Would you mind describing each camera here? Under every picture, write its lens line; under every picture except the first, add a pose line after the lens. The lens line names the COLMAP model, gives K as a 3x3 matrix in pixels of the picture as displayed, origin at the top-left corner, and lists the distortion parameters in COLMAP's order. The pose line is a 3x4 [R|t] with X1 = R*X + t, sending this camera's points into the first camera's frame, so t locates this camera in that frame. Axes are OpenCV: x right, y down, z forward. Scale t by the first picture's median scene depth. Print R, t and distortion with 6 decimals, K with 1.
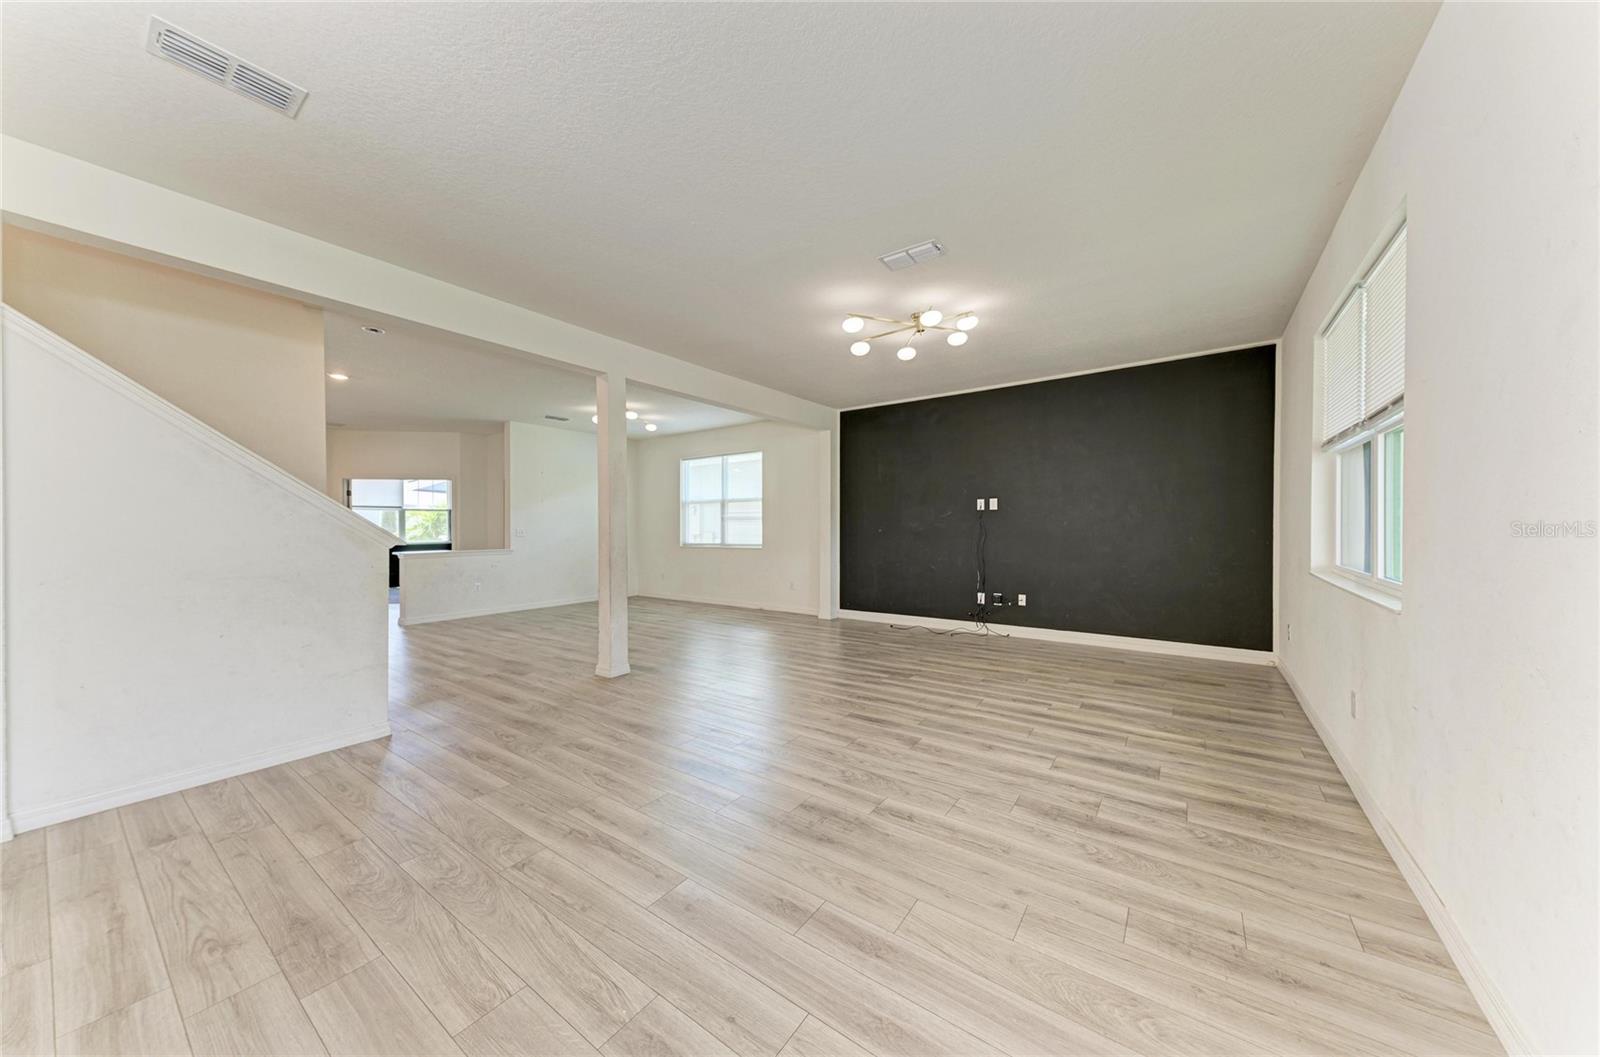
lens RADIAL K [[536.9, 0, 797.0], [0, 536.9, 524.2], [0, 0, 1]] dist [0.021976, -0.002973]
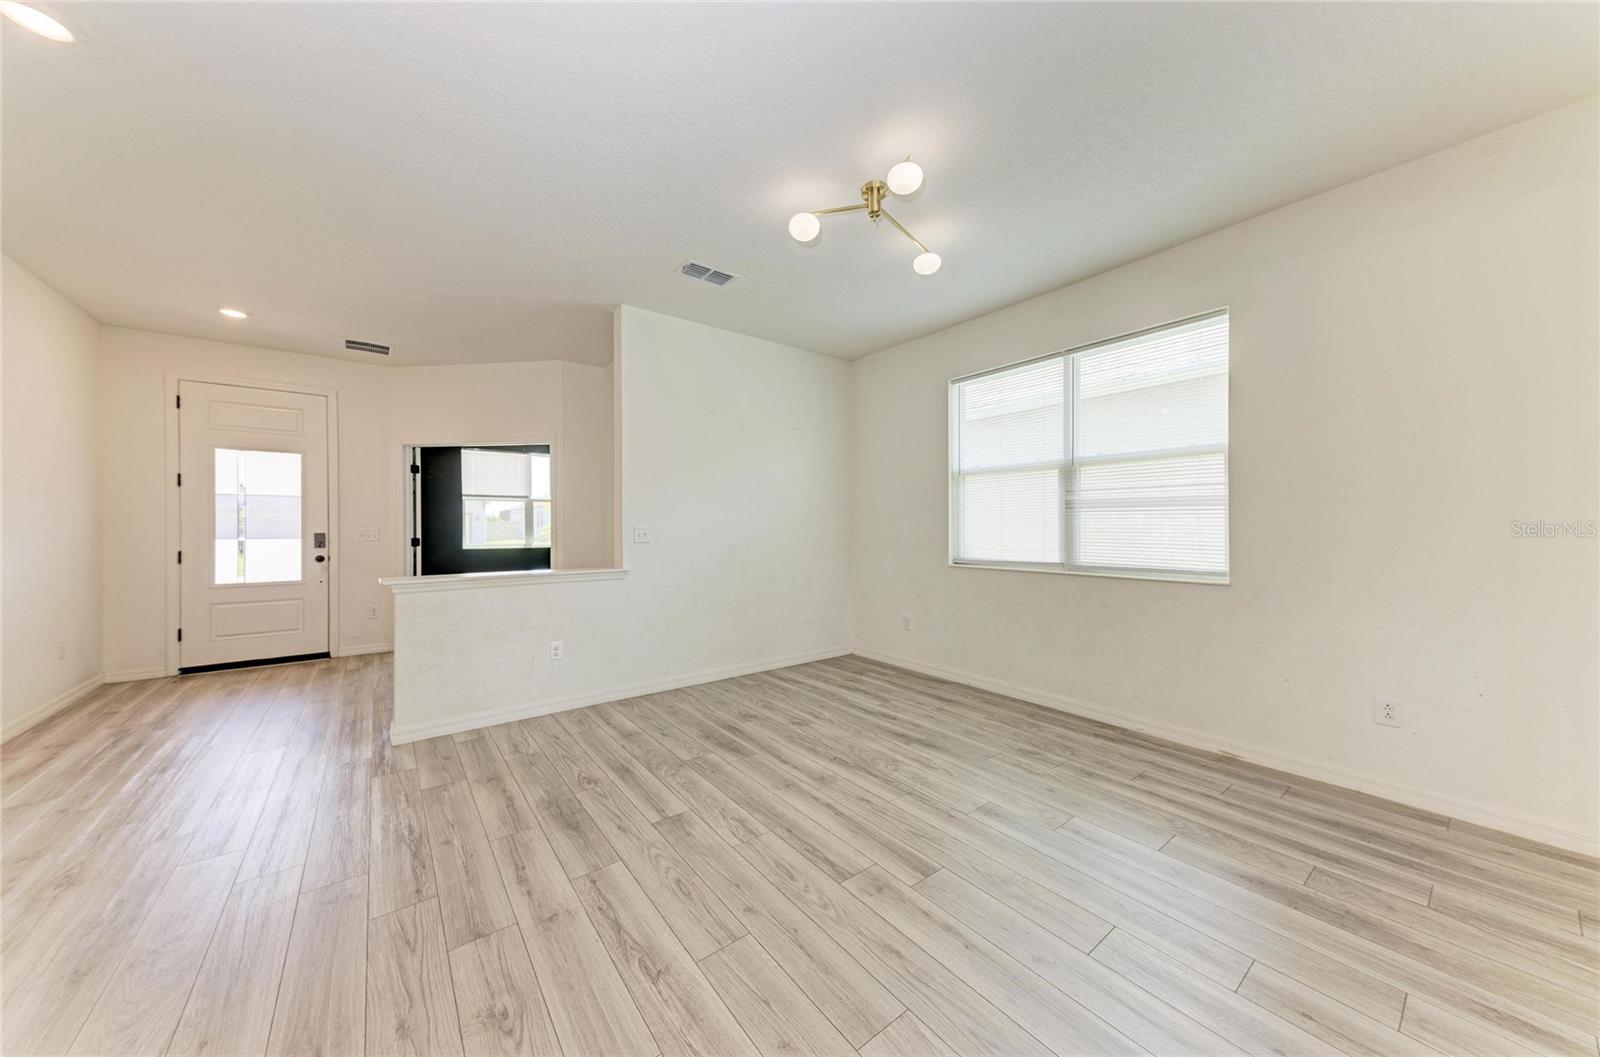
lens RADIAL K [[536.9, 0, 798.2], [0, 536.9, 528.0], [0, 0, 1]] dist [0.021976, -0.002973]
pose [[0.960039, 0.003653, -0.279842, -0.319401], [-0.000723, 0.999944, 0.010574, 0.005047], [0.279865, -0.009949, 0.959988, 0.760981]]
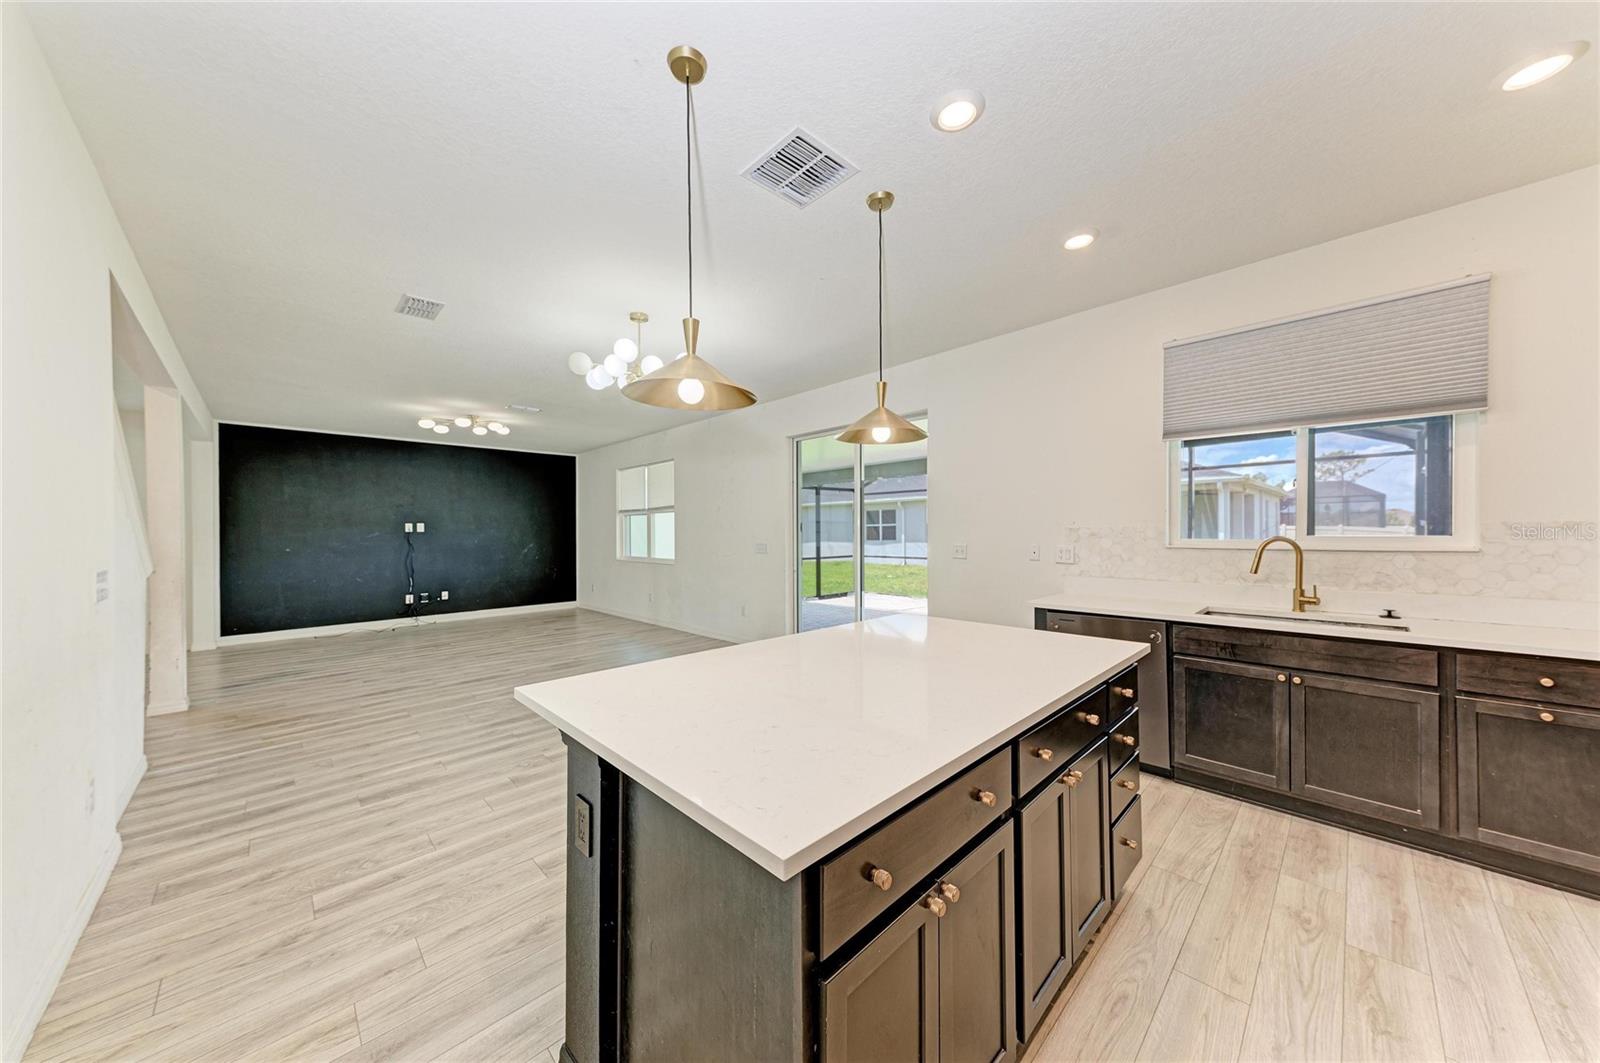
lens RADIAL K [[536.9, 0, 803.3], [0, 536.9, 533.1], [0, 0, 1]] dist [0.021976, -0.002973]
pose [[0.169311, 0.002379, 0.985560, -0.819519], [0.004111, 0.999987, -0.003120, -0.016032], [-0.985554, 0.004580, 0.169298, -0.181714]]
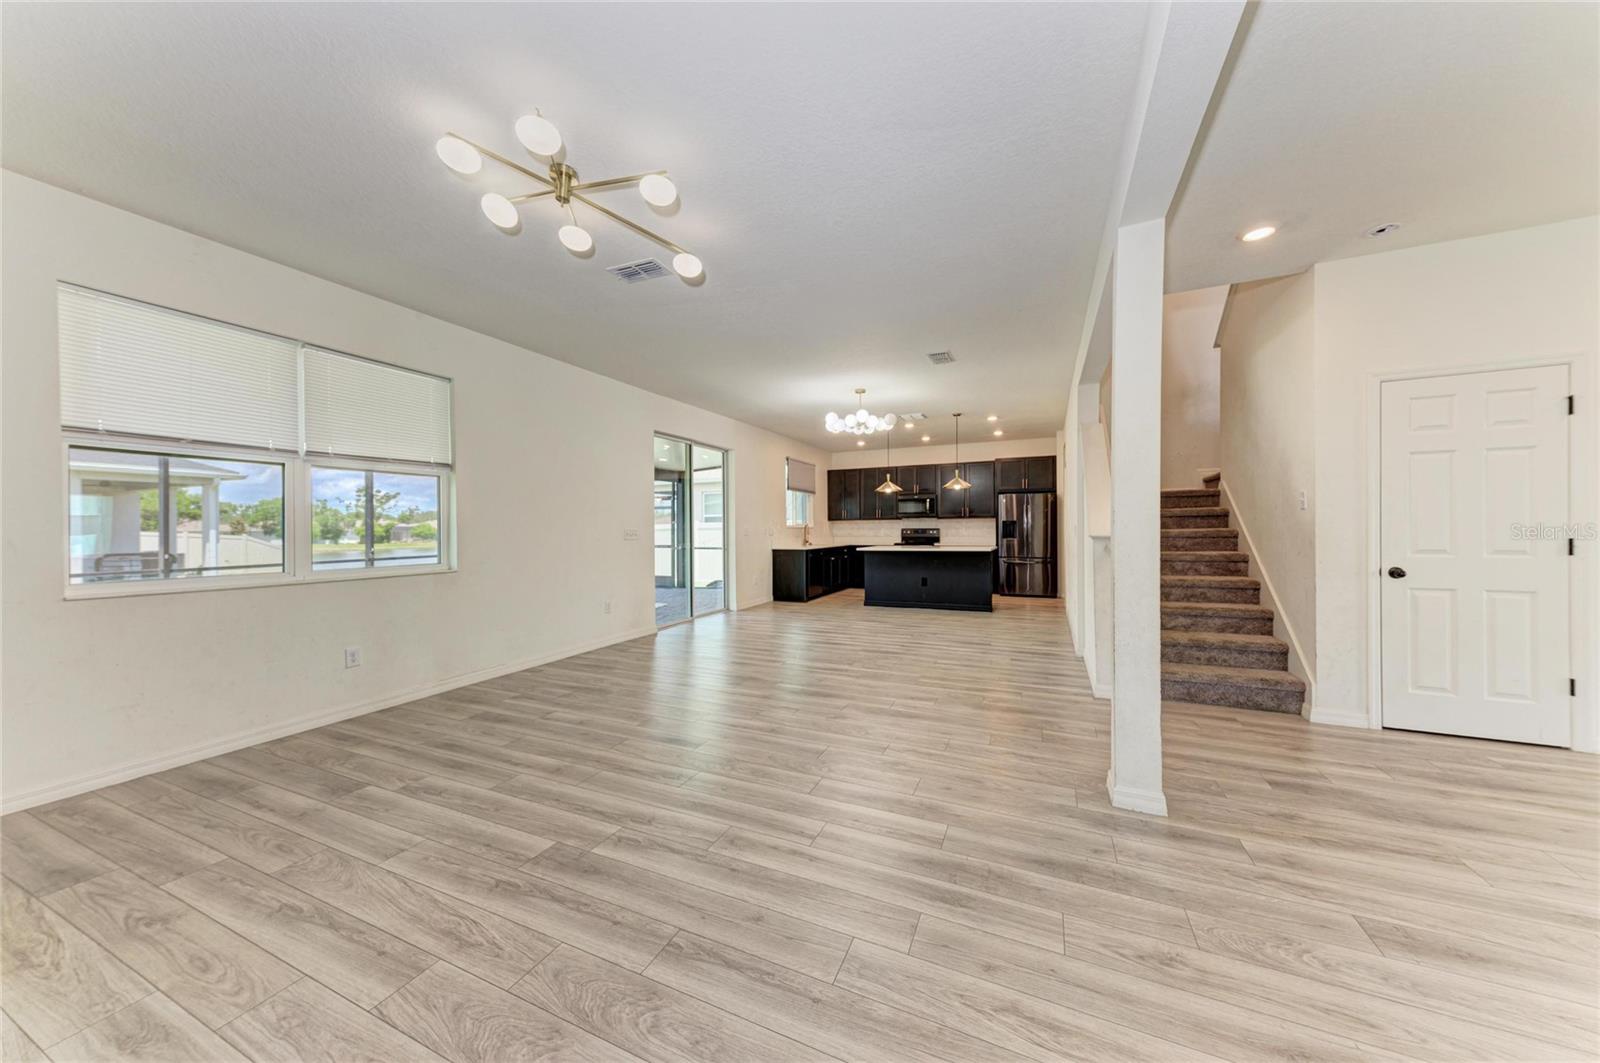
lens RADIAL K [[536.9, 0, 803.2], [0, 536.9, 529.4], [0, 0, 1]] dist [0.021976, -0.002973]
pose [[-0.978408, 0.015042, -0.206137, 0.062451], [0.015467, 0.999880, -0.000450, 0.005740], [0.206105, -0.003628, -0.978523, 1.092141]]
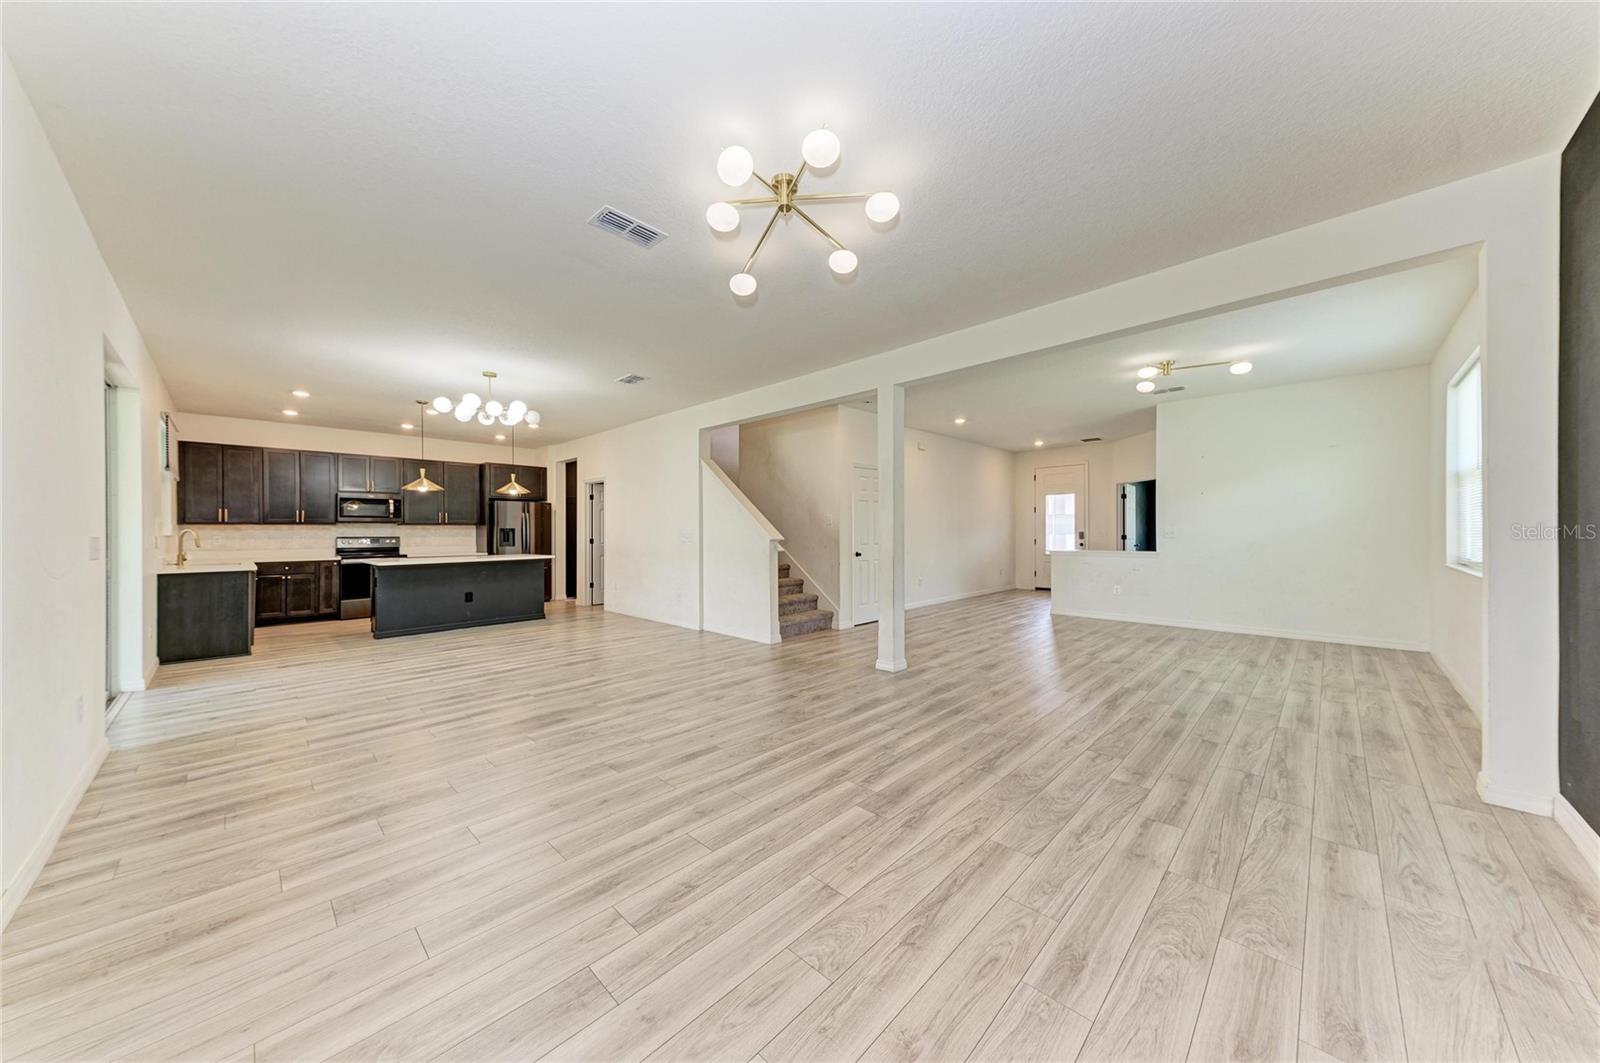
lens RADIAL K [[536.9, 0, 802.1], [0, 536.9, 530.3], [0, 0, 1]] dist [0.021976, -0.002973]
pose [[-0.138987, 0.005473, -0.990279, 0.549043], [0.012897, 0.999910, 0.003717, -0.000055], [0.990210, -0.012255, -0.139045, 0.733078]]
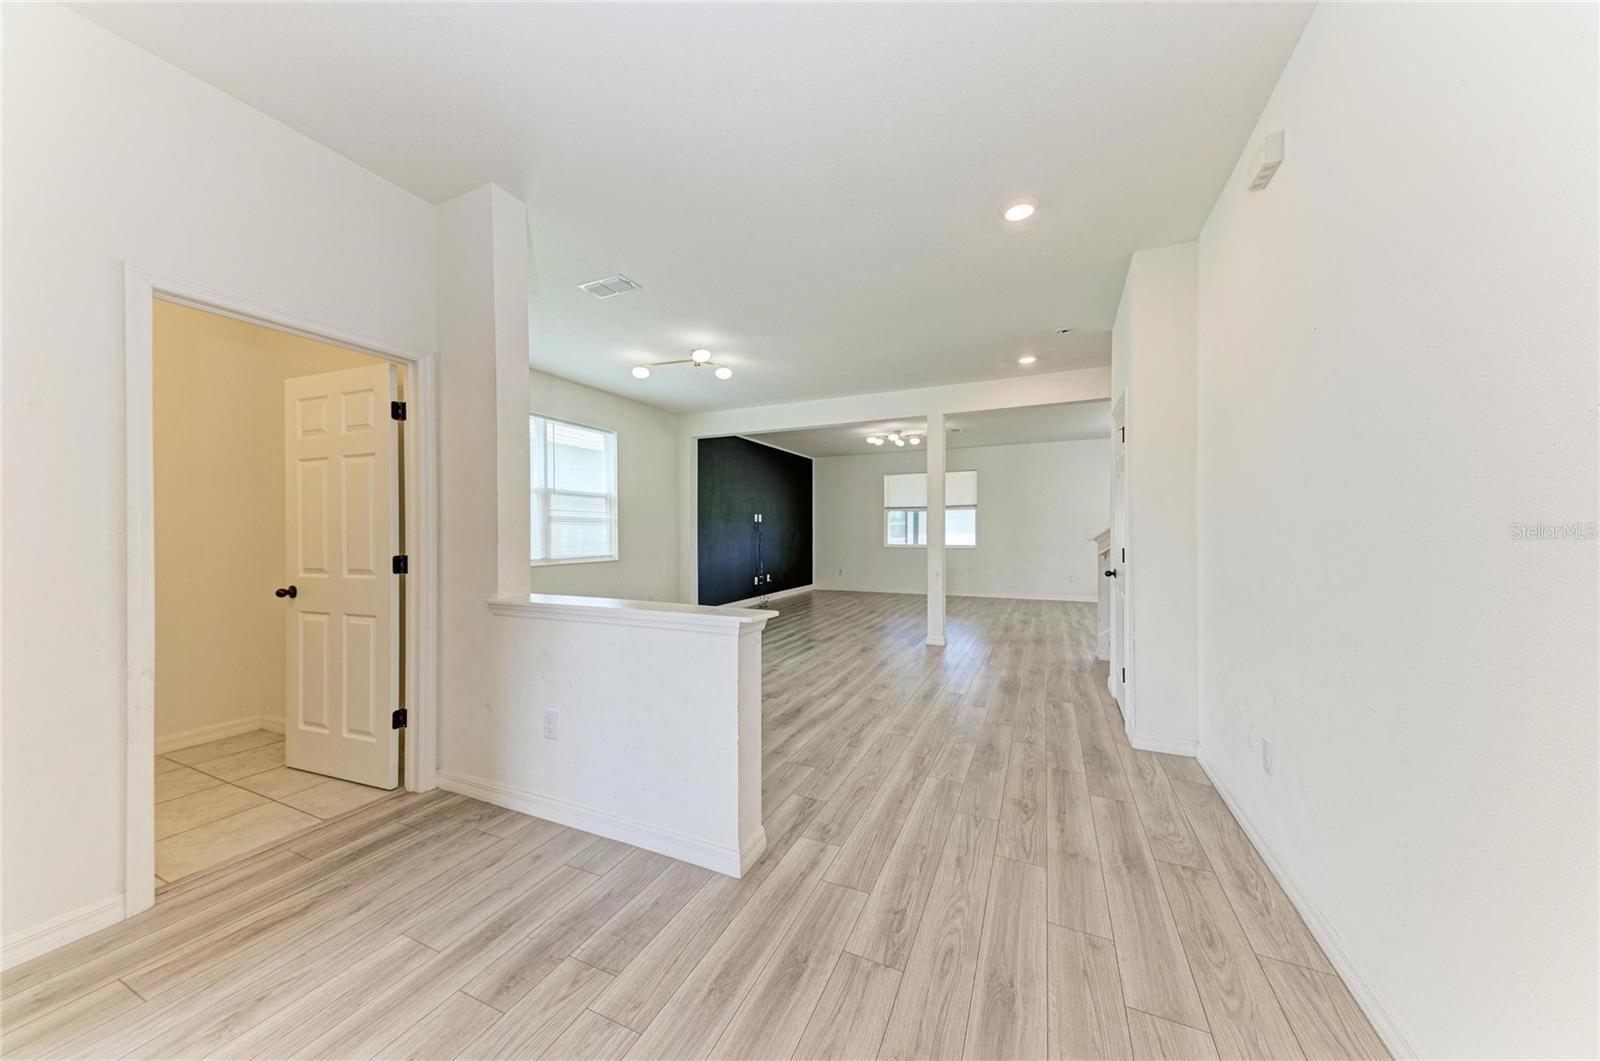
lens RADIAL K [[536.9, 0, 799.4], [0, 536.9, 535.7], [0, 0, 1]] dist [0.021976, -0.002973]
pose [[-0.193972, -0.001346, 0.981006, -1.176522], [-0.003479, 0.999994, 0.000684, 0.011208], [-0.981001, -0.003280, -0.193975, 1.190121]]
